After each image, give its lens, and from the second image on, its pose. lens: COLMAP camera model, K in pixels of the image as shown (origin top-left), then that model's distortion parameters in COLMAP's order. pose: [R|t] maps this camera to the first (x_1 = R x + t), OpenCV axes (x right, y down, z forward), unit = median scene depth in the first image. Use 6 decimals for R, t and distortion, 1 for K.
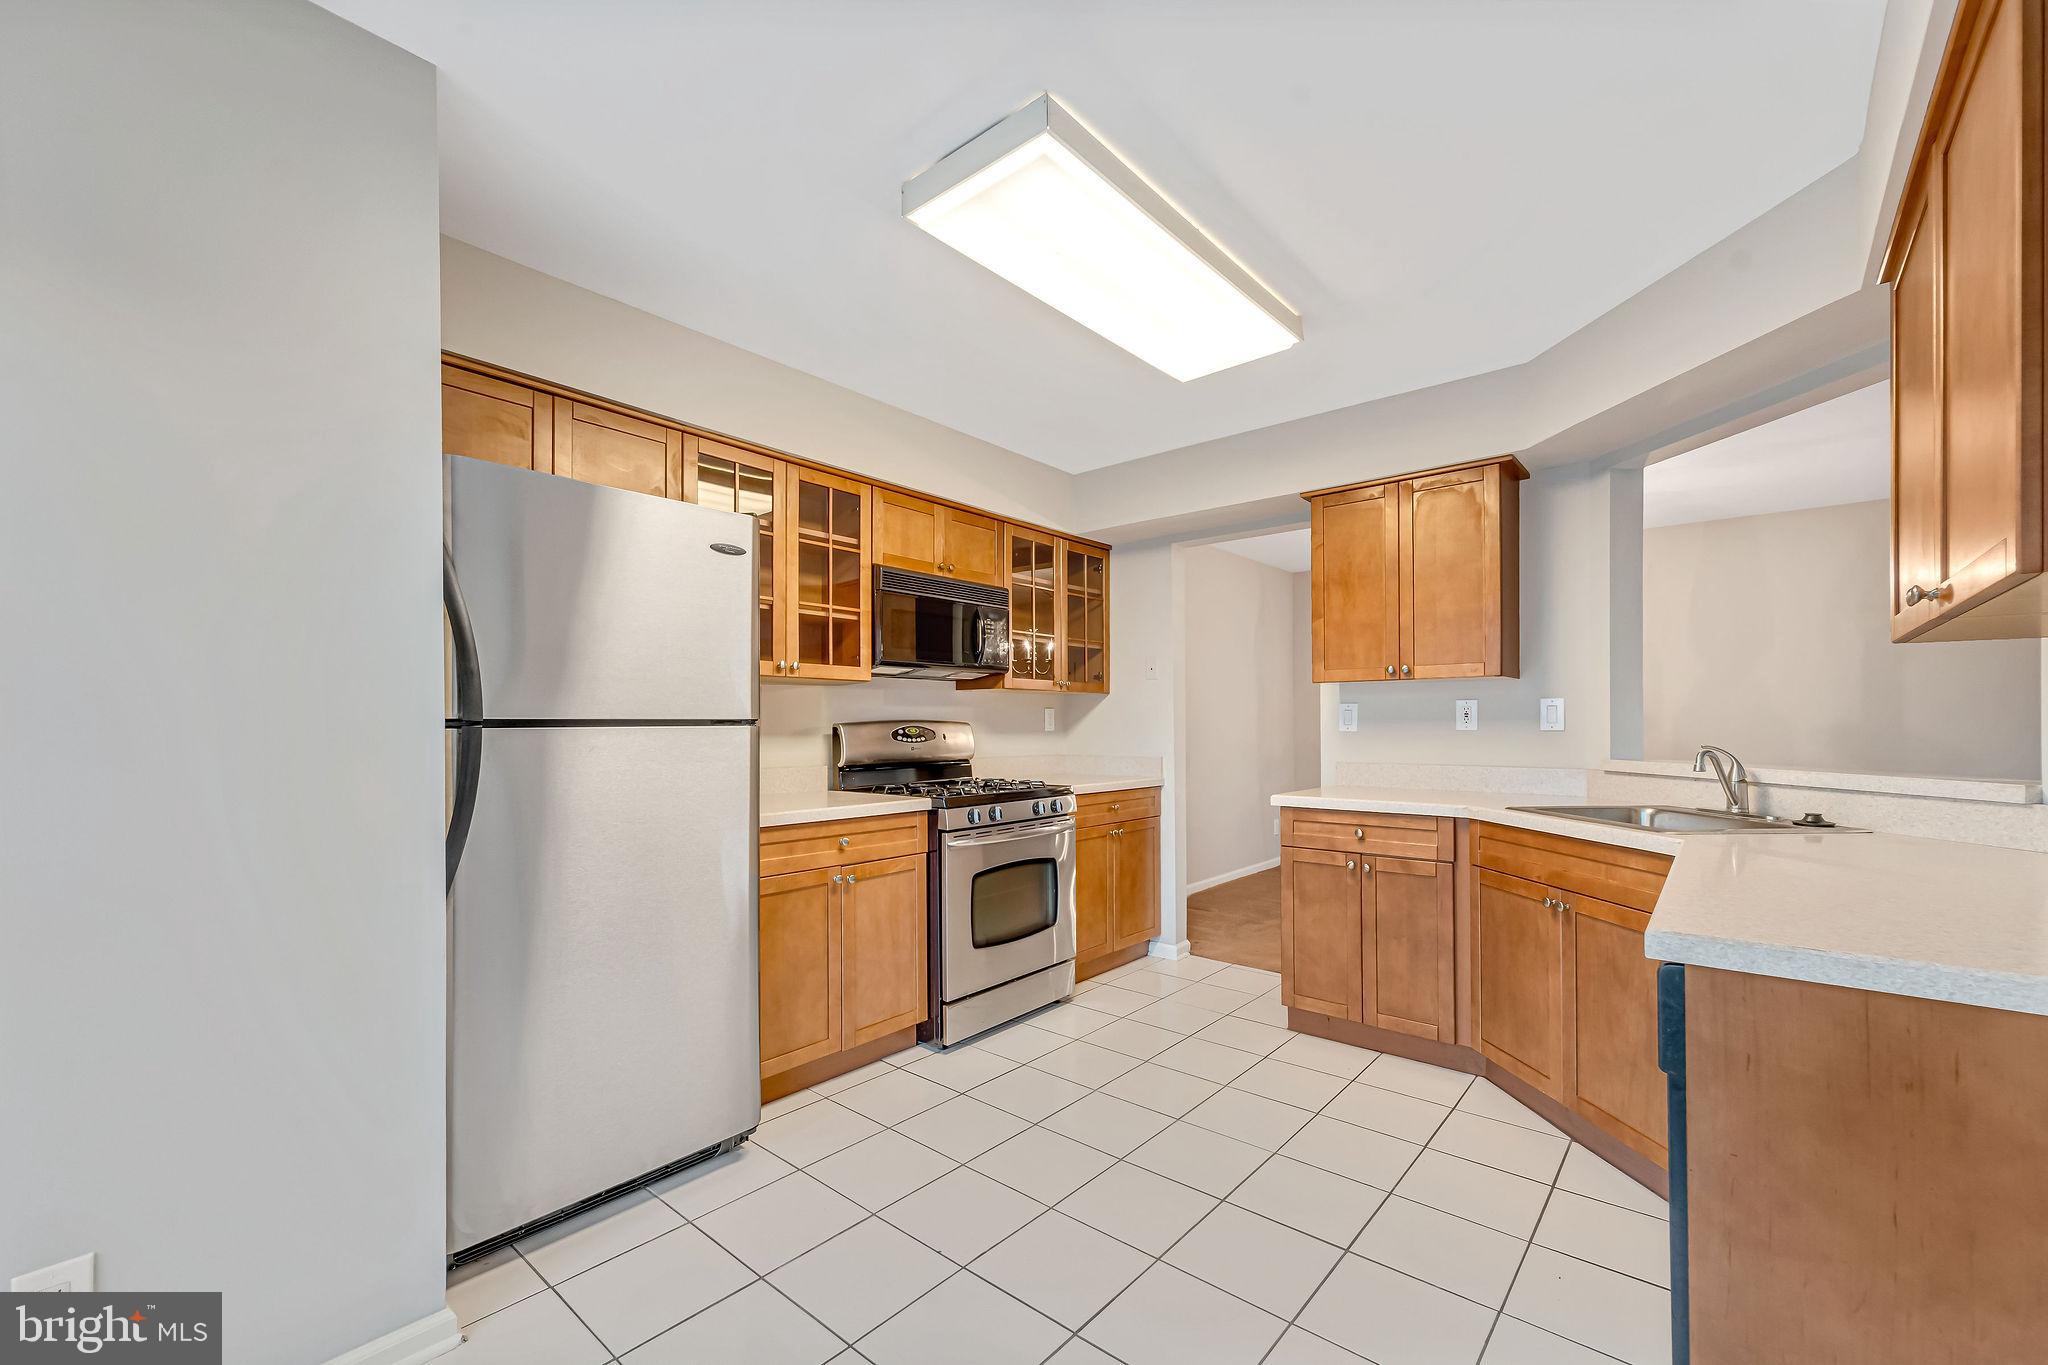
lens RADIAL K [[850.3, 0, 1021.1], [0, 850.3, 718.9], [0, 0, 1]] dist [0.002031, -0.000267]
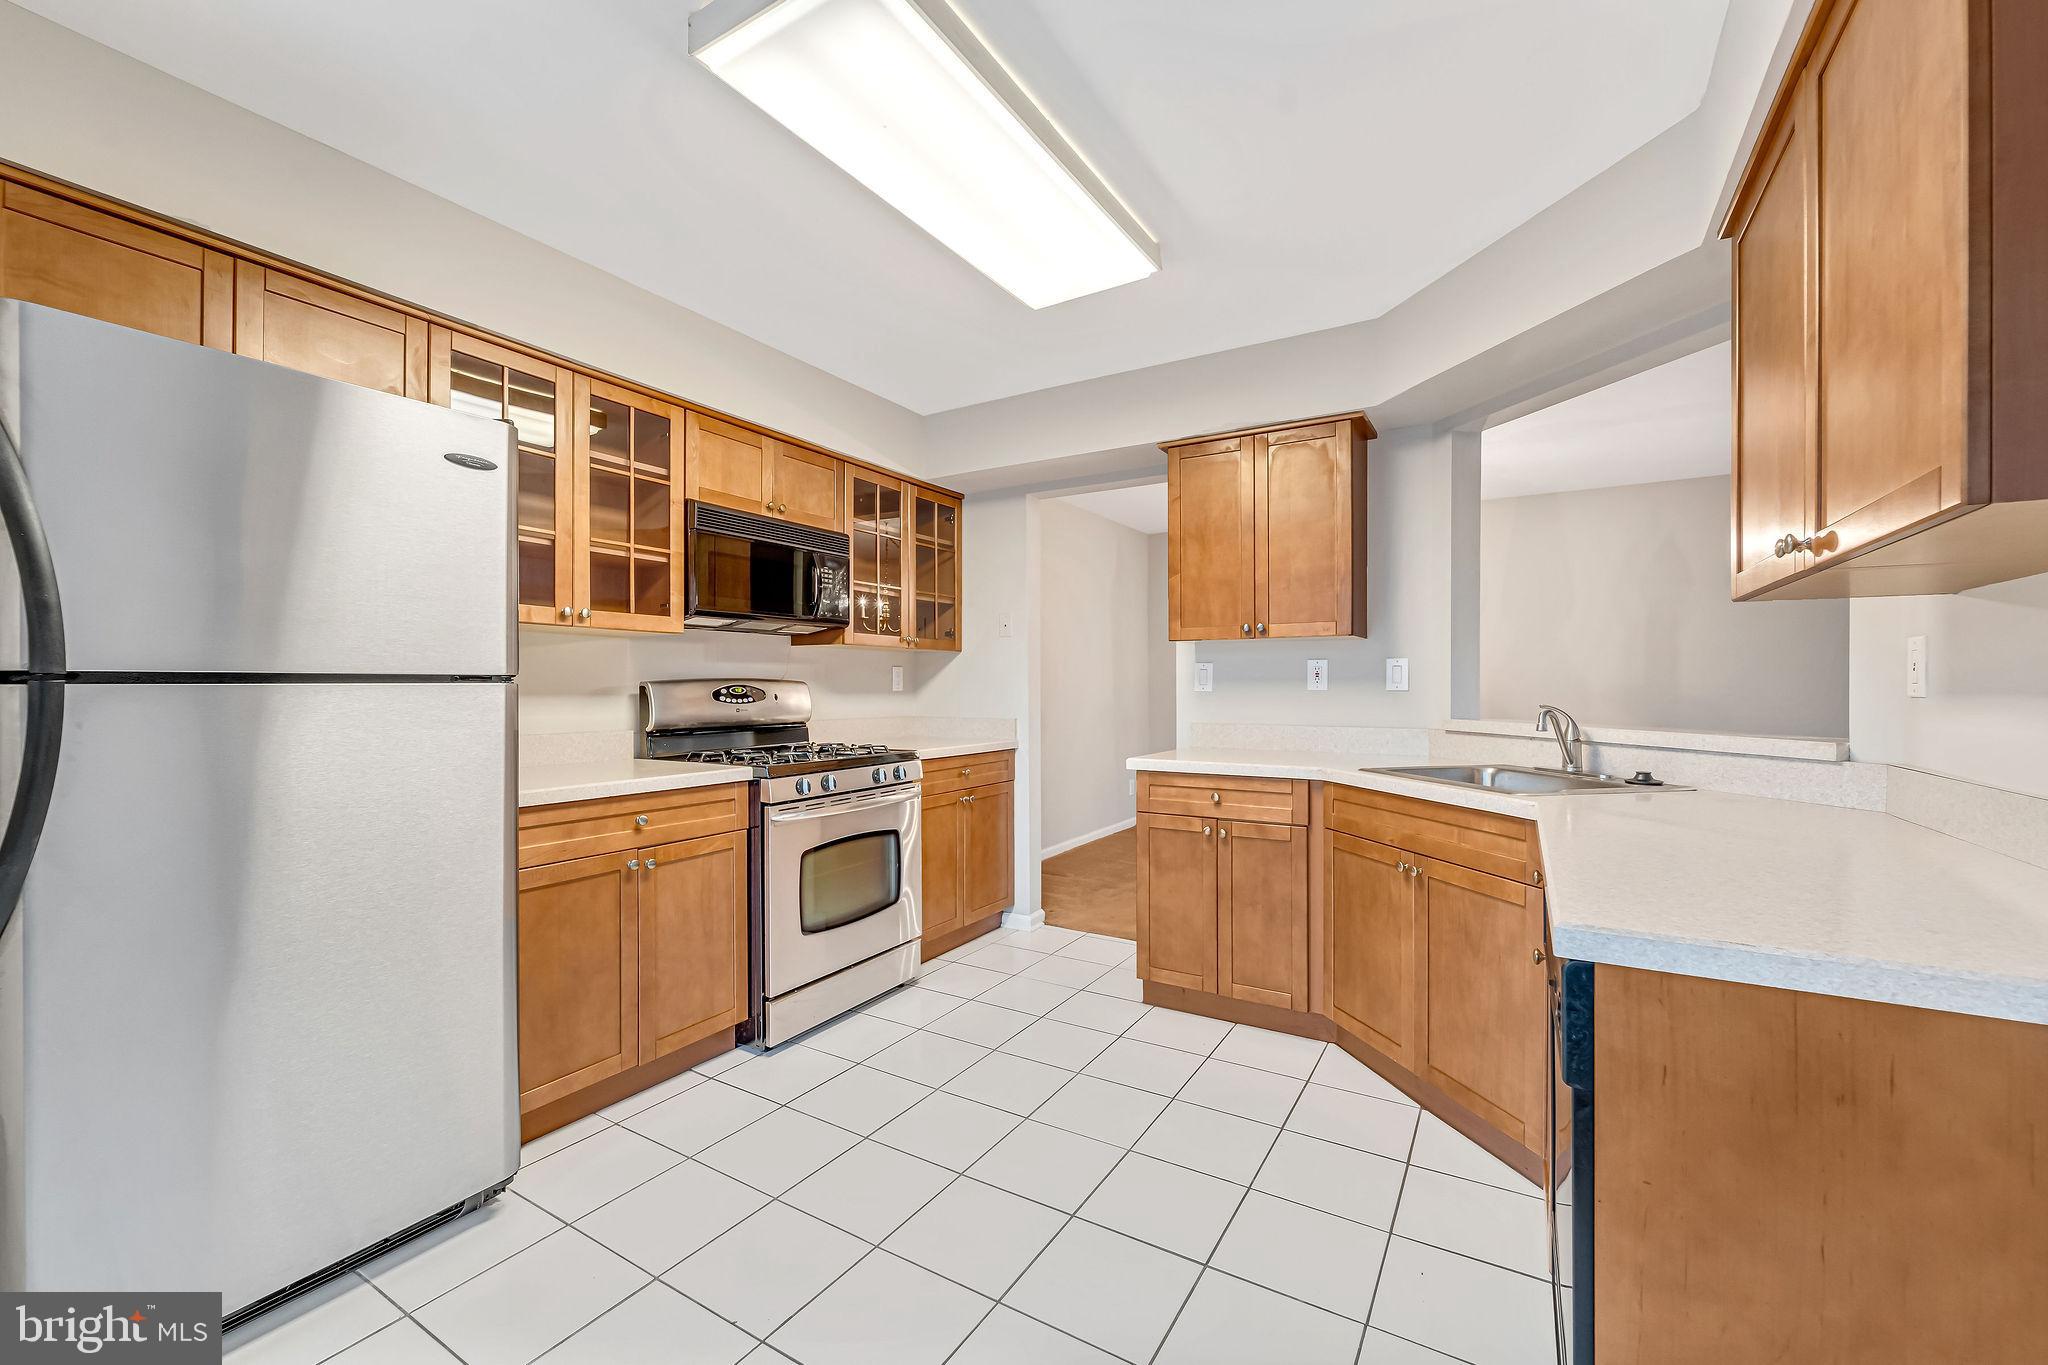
lens RADIAL K [[840.3, 0, 1024.0], [0, 840.3, 682.5], [0, 0, 1]] dist [-0.001724, -0.000618]
pose [[0.986510, 0.002512, 0.163682, 0.028743], [-0.002993, 0.999992, 0.002691, 0.003028], [-0.163674, -0.003145, 0.986509, 0.099400]]
